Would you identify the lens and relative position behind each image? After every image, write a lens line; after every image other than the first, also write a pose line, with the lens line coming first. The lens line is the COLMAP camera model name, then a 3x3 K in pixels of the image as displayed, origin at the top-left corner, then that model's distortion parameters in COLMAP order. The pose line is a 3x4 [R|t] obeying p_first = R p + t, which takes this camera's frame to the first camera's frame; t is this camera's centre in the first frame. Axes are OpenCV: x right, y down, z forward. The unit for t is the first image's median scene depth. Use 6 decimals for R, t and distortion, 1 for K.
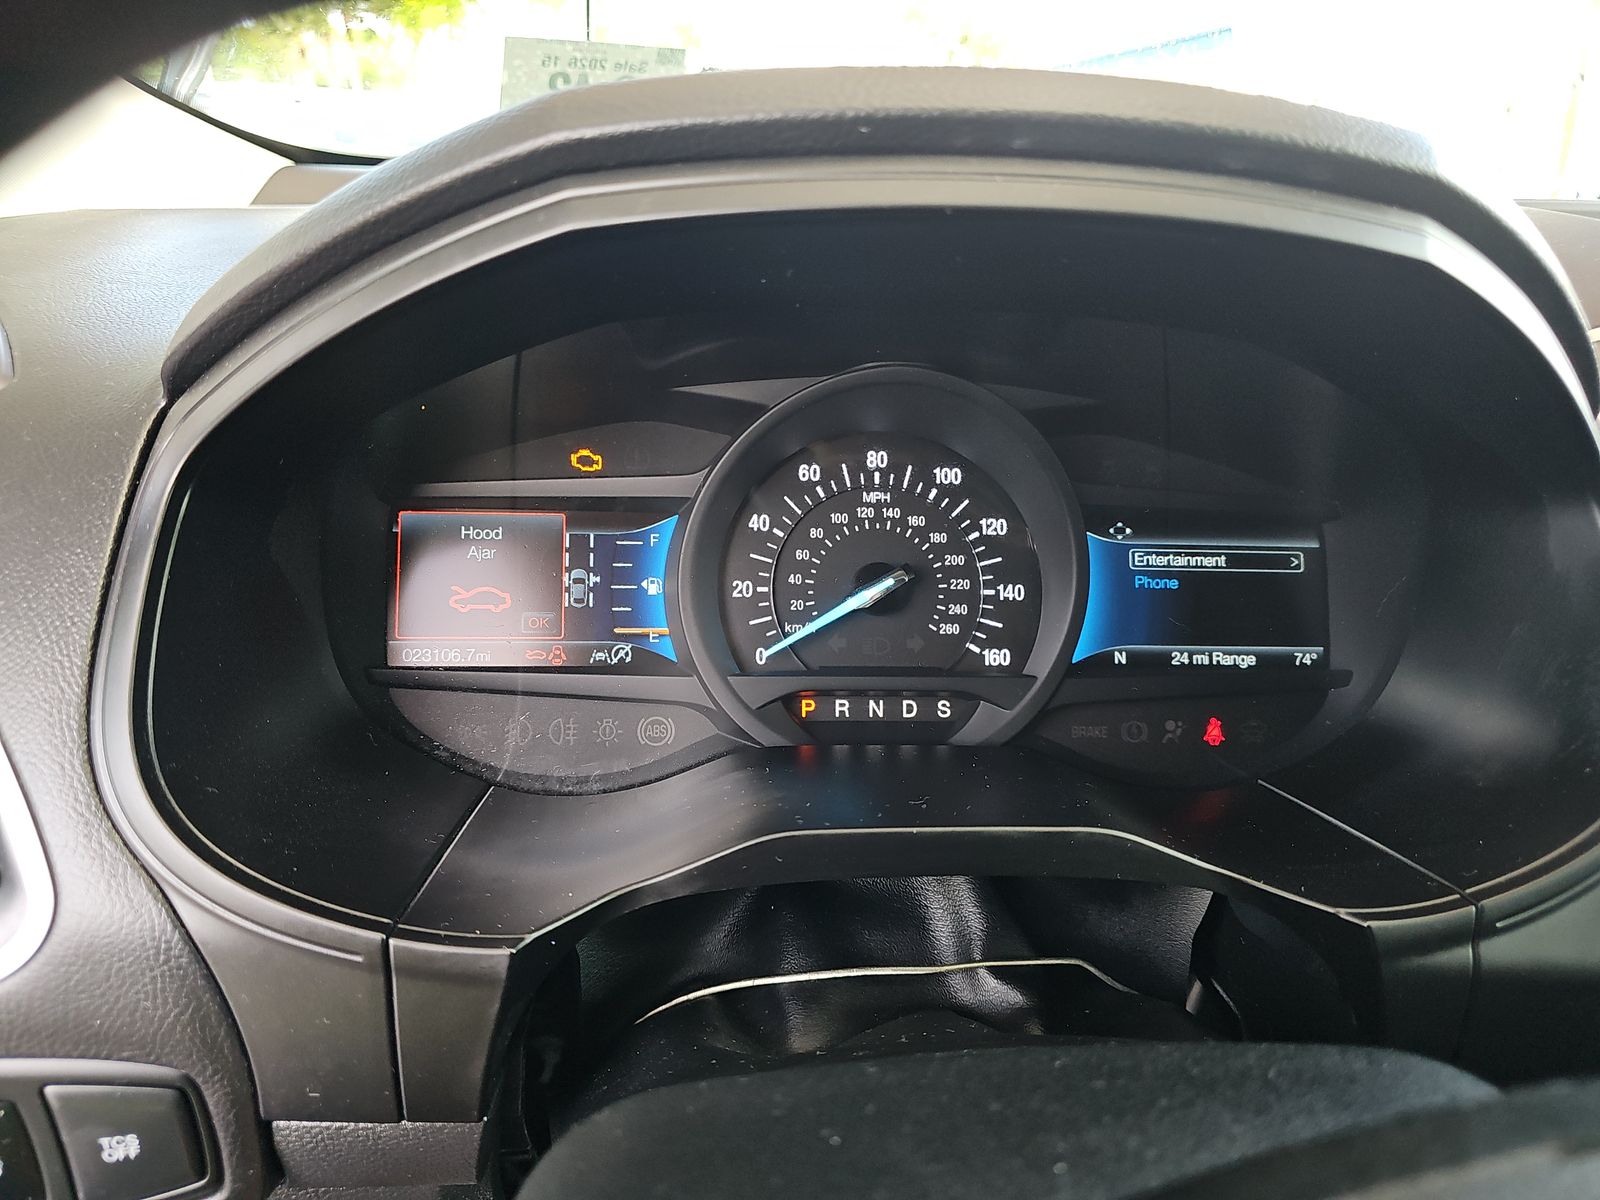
lens RADIAL K [[1071.5, 0, 798.9], [0, 1071.5, 618.4], [0, 0, 1]] dist [0.031761, -0.026959]
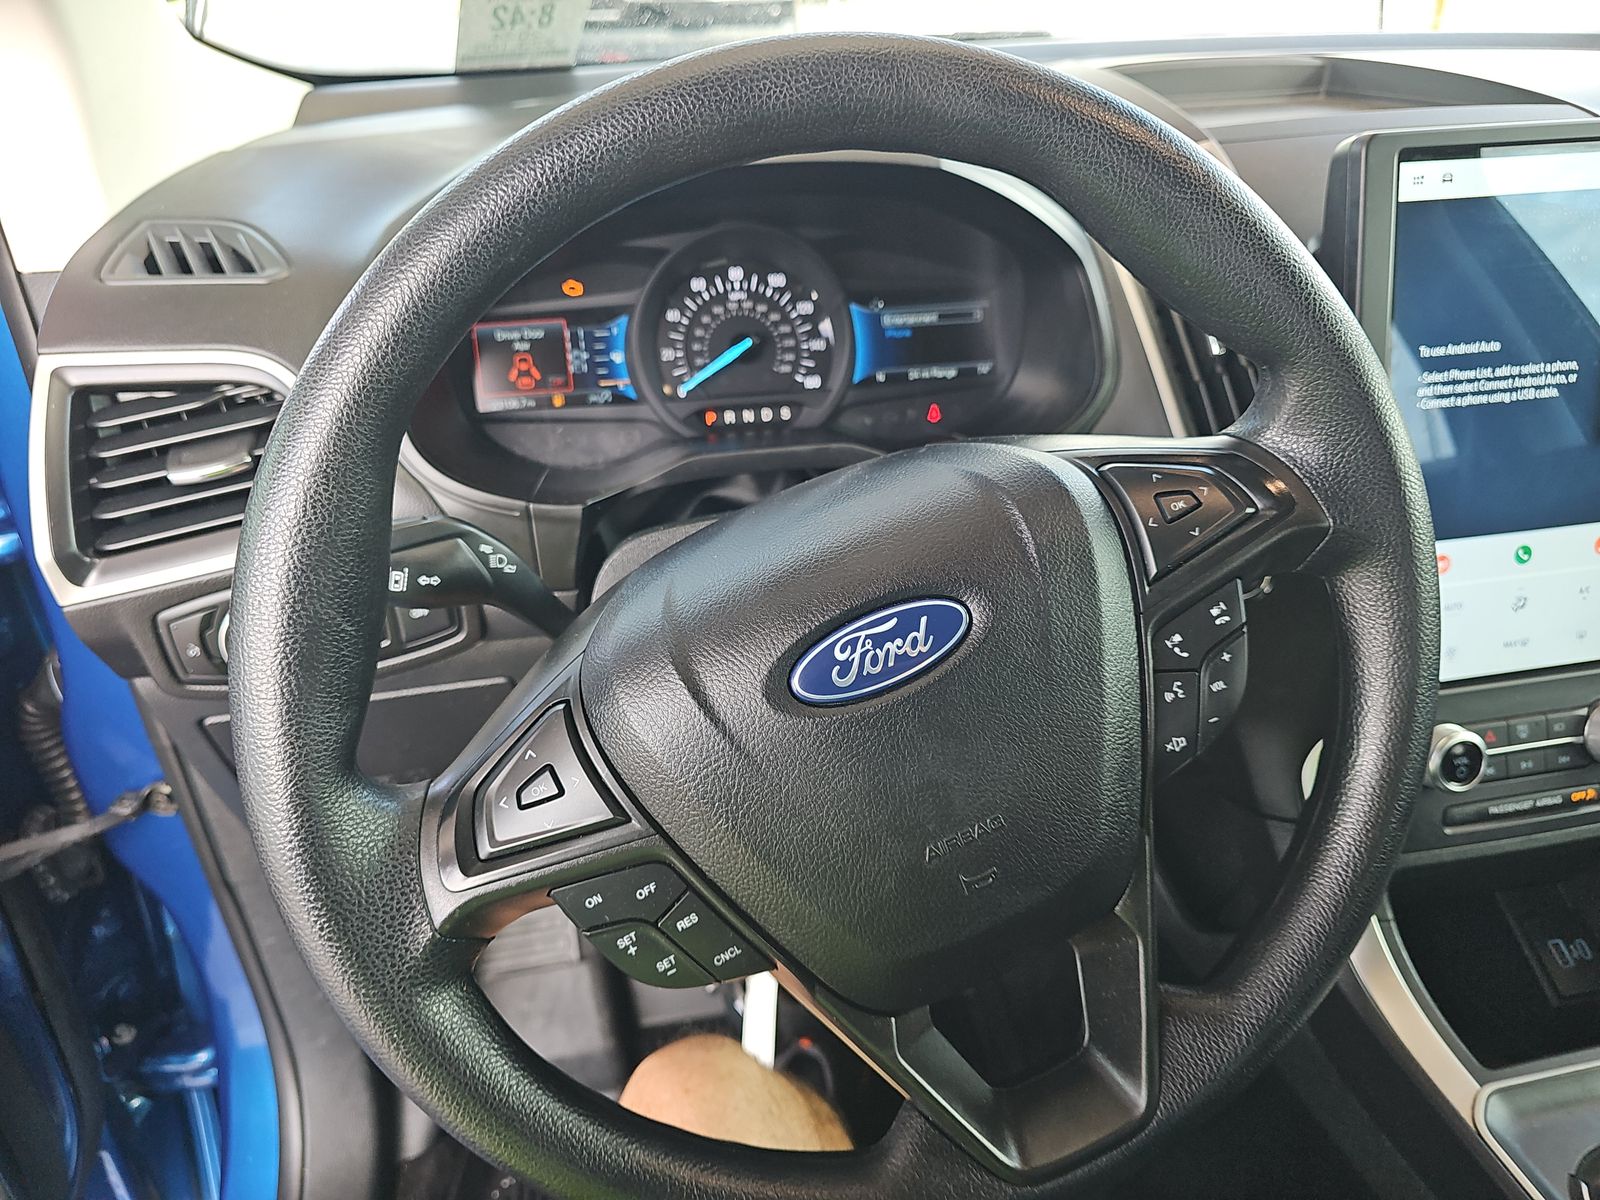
lens RADIAL K [[1071.5, 0, 798.9], [0, 1071.5, 618.4], [0, 0, 1]] dist [0.031761, -0.026959]
pose [[0.994767, -0.093967, 0.040112, 0.051666], [0.086618, 0.983846, 0.156664, 0.143011], [-0.054185, -0.152370, 0.986837, -0.850607]]
